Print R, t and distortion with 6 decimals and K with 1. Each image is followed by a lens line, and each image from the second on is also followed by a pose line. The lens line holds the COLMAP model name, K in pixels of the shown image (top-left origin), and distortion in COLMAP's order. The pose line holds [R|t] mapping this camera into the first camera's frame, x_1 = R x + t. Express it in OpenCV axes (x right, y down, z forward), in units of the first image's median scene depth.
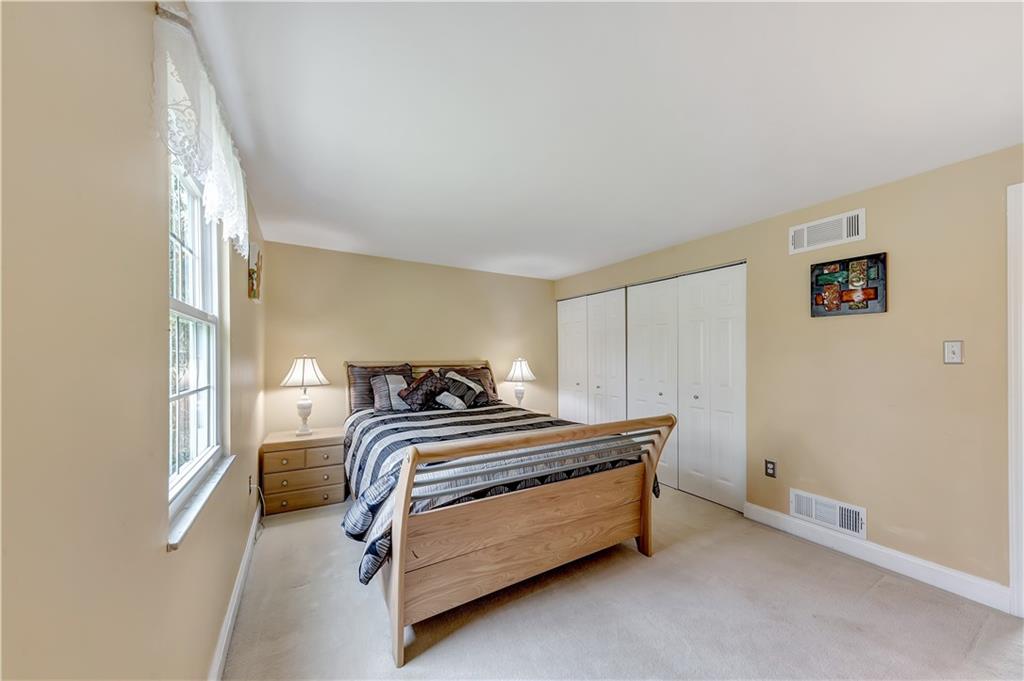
lens RADIAL K [[351.4, 0, 509.4], [0, 351.4, 355.5], [0, 0, 1]] dist [0.018275, 0.000018]
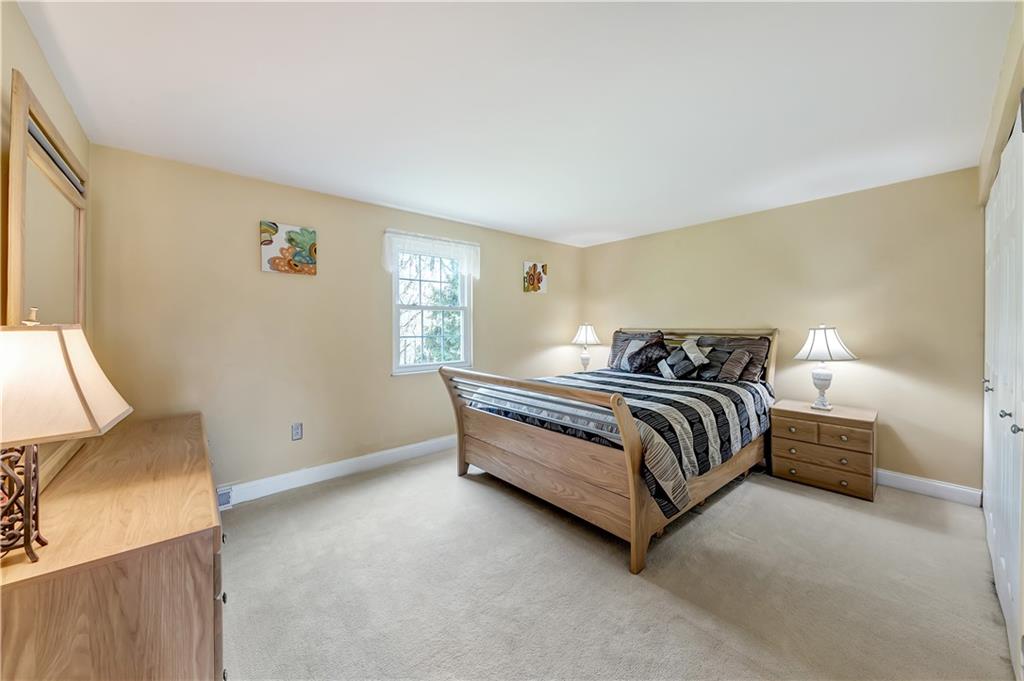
lens RADIAL K [[367.9, 0, 507.9], [0, 367.9, 318.1], [0, 0, 1]] dist [0.016658, -0.000028]
pose [[0.175456, -0.021716, -0.984248, 1.228675], [0.006722, 0.999760, -0.020860, 0.009536], [0.984464, -0.002956, 0.175560, 0.604754]]
